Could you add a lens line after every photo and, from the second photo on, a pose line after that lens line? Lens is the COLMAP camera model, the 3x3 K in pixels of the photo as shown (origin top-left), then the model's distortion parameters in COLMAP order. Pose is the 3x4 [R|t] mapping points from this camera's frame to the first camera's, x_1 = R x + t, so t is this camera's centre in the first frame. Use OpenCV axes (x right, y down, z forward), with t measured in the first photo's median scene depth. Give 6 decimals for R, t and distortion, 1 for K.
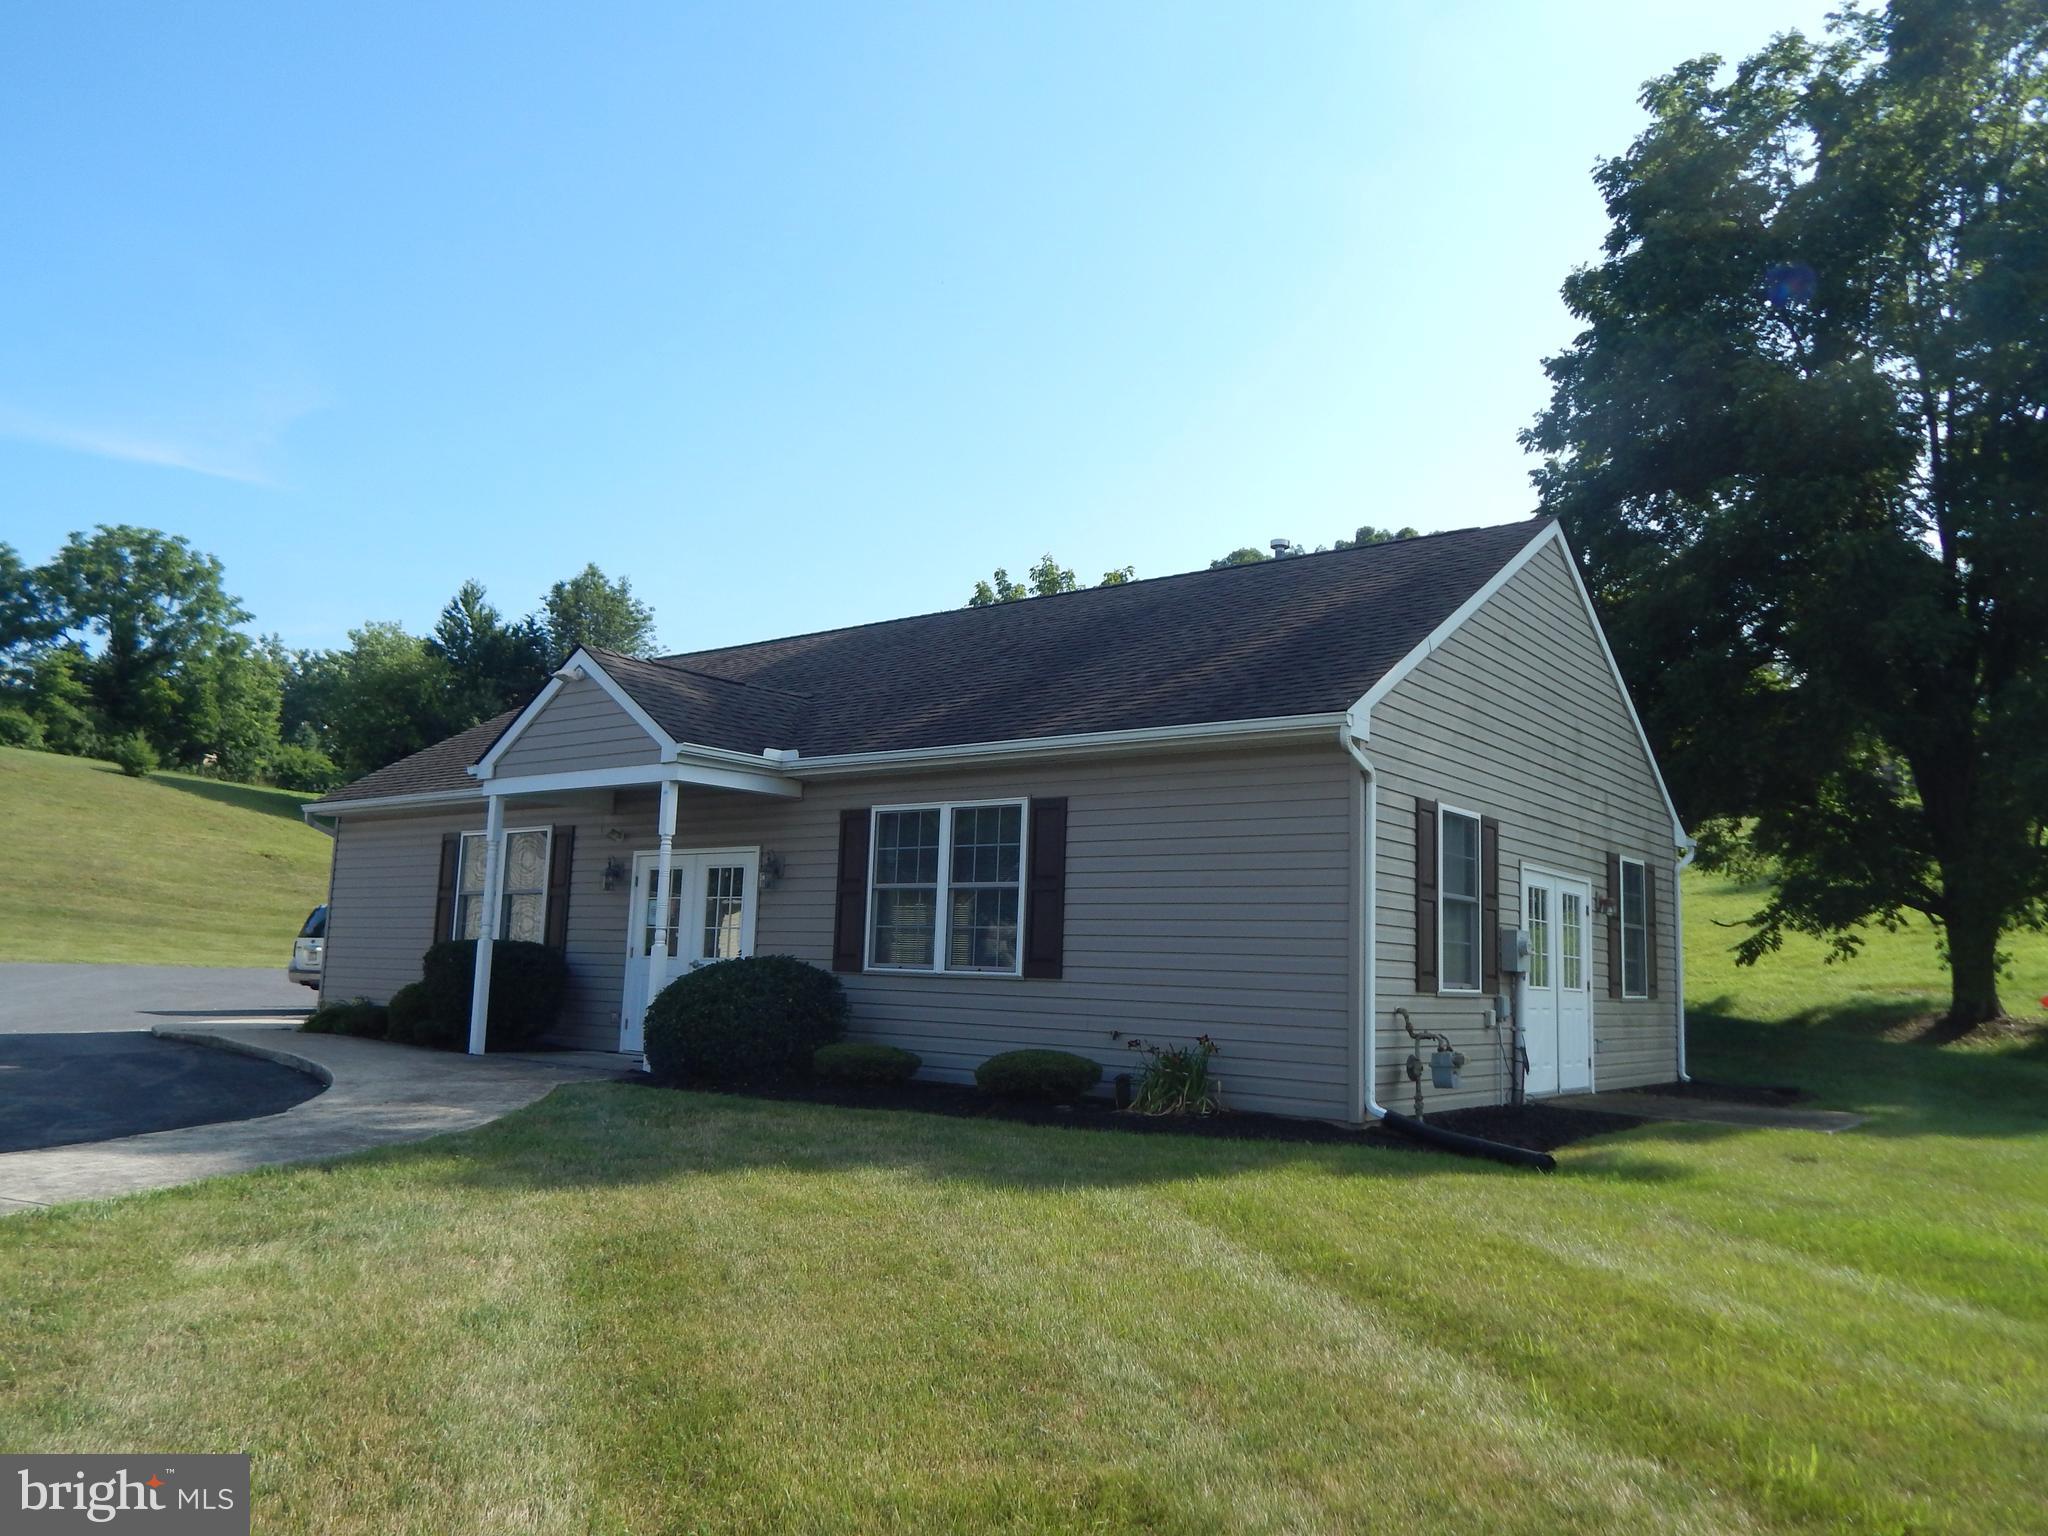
lens RADIAL K [[1478.5, 0, 1030.9], [0, 1478.5, 761.2], [0, 0, 1]] dist [0.036277, -0.101460]
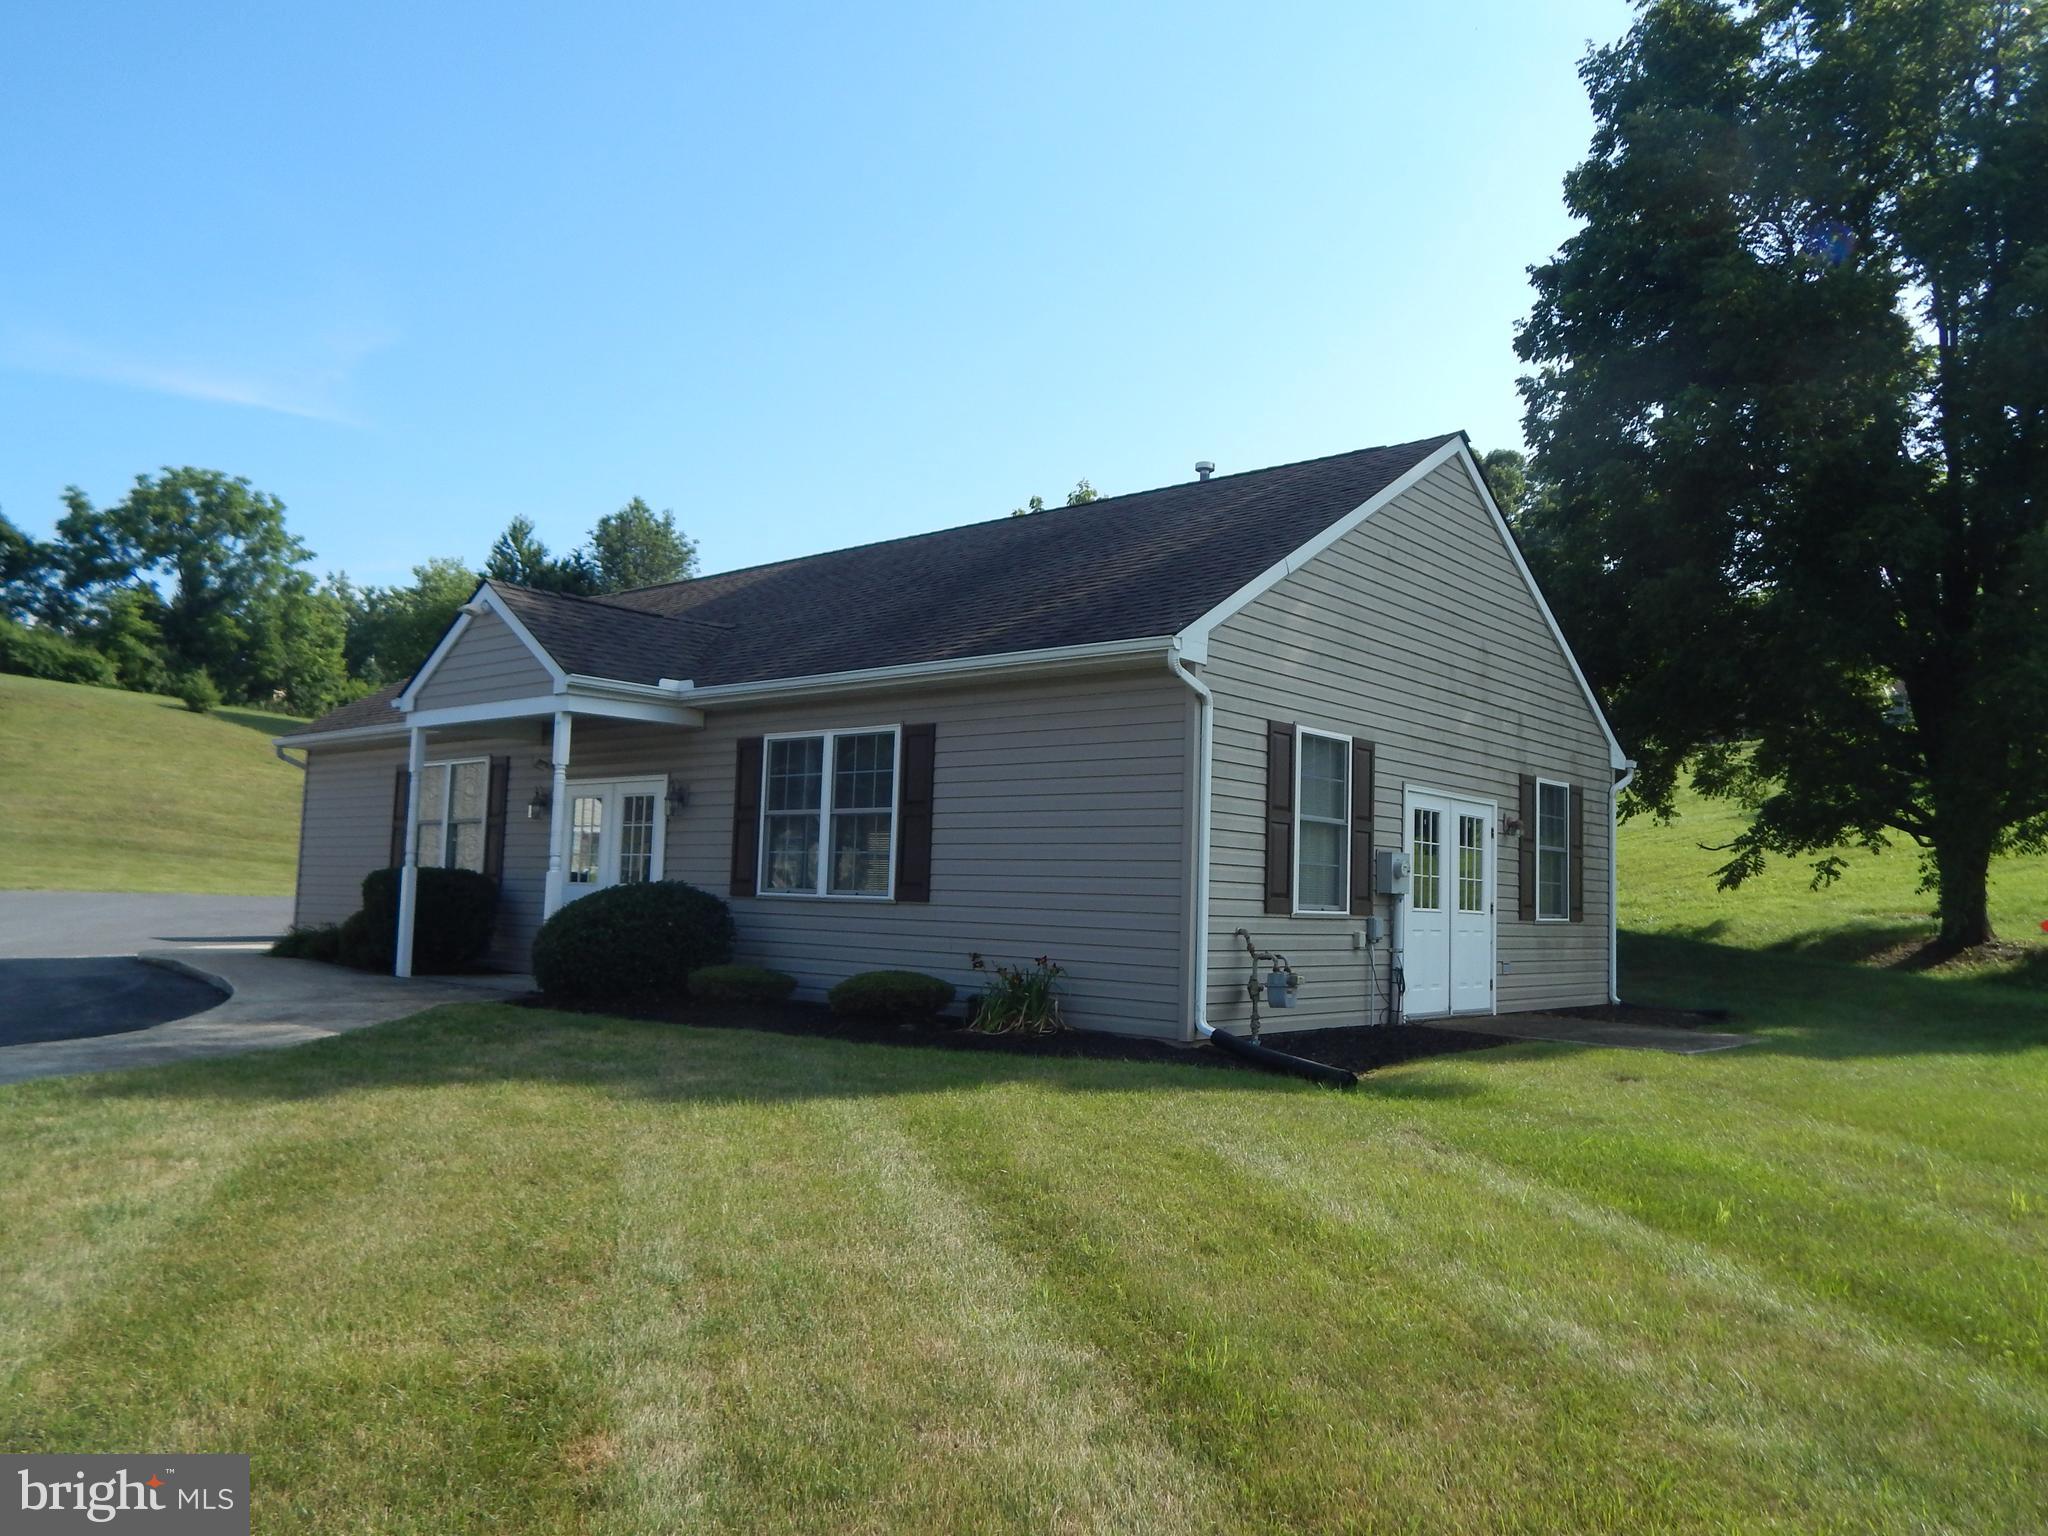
lens RADIAL K [[1475.4, 0, 1024.0], [0, 1475.4, 768.0], [0, 0, 1]] dist [0.048912, -0.103306]
pose [[0.998380, -0.008017, -0.056339, 0.116739], [0.011008, 0.998535, 0.052984, 0.001255], [0.055832, -0.053518, 0.997005, -0.005215]]
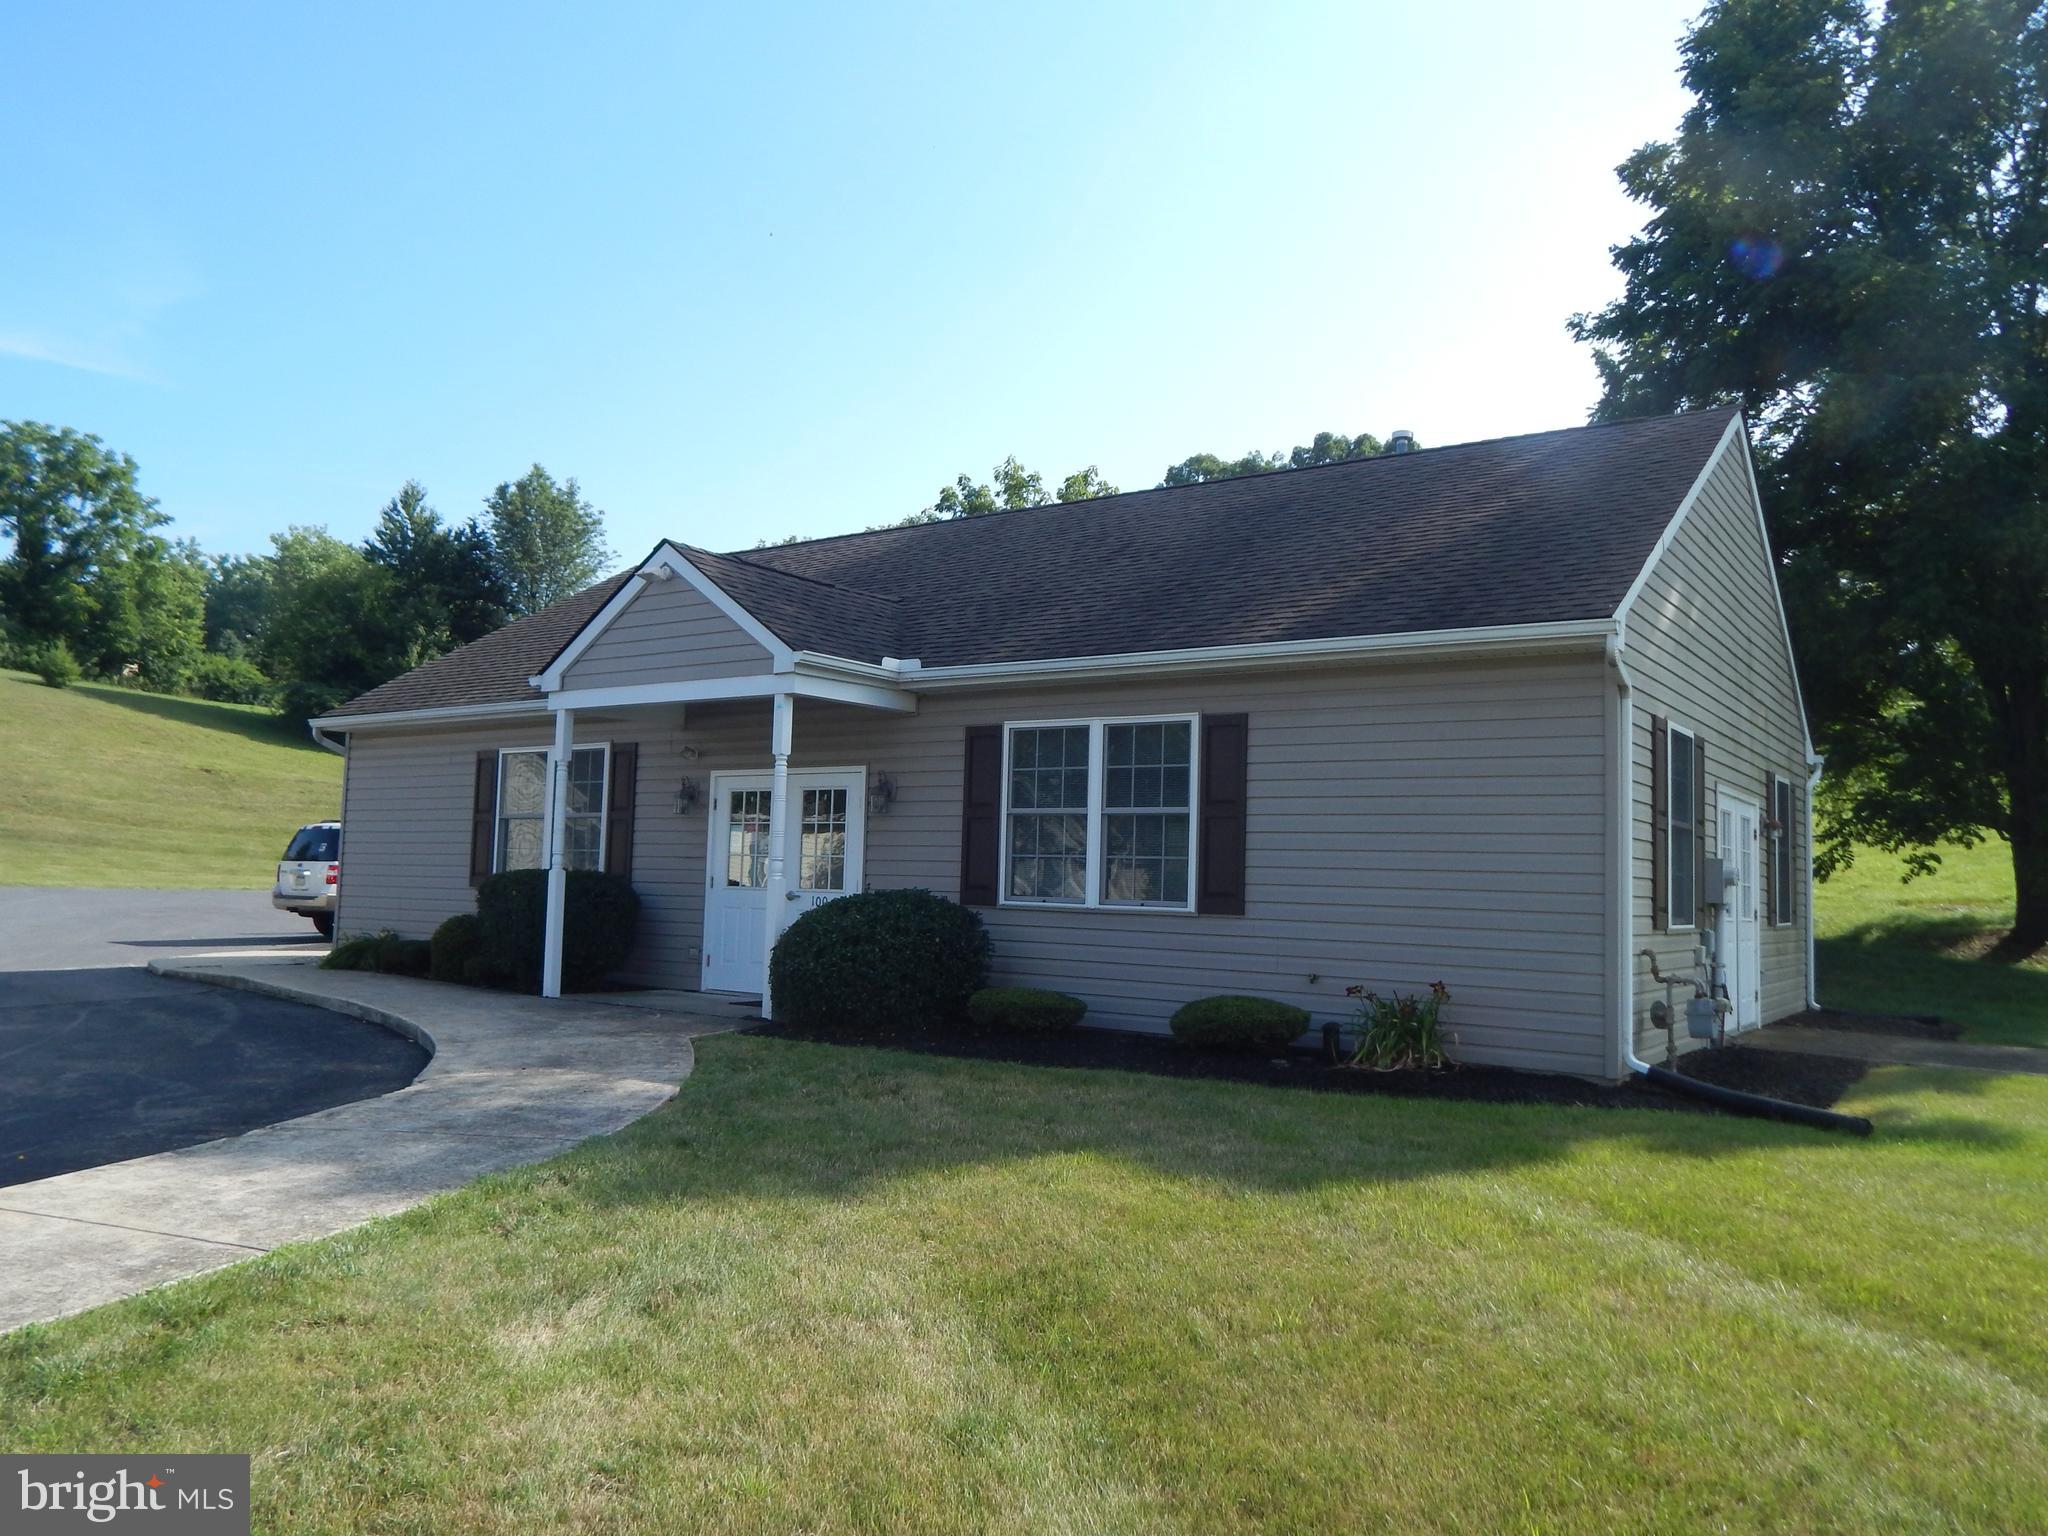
lens RADIAL K [[1475.4, 0, 1024.0], [0, 1475.4, 768.0], [0, 0, 1]] dist [0.048912, -0.103306]
pose [[0.998982, -0.001103, 0.045099, -0.123641], [-0.001786, 0.997950, 0.063970, 0.000715], [-0.045077, -0.063985, 0.996932, 0.095336]]
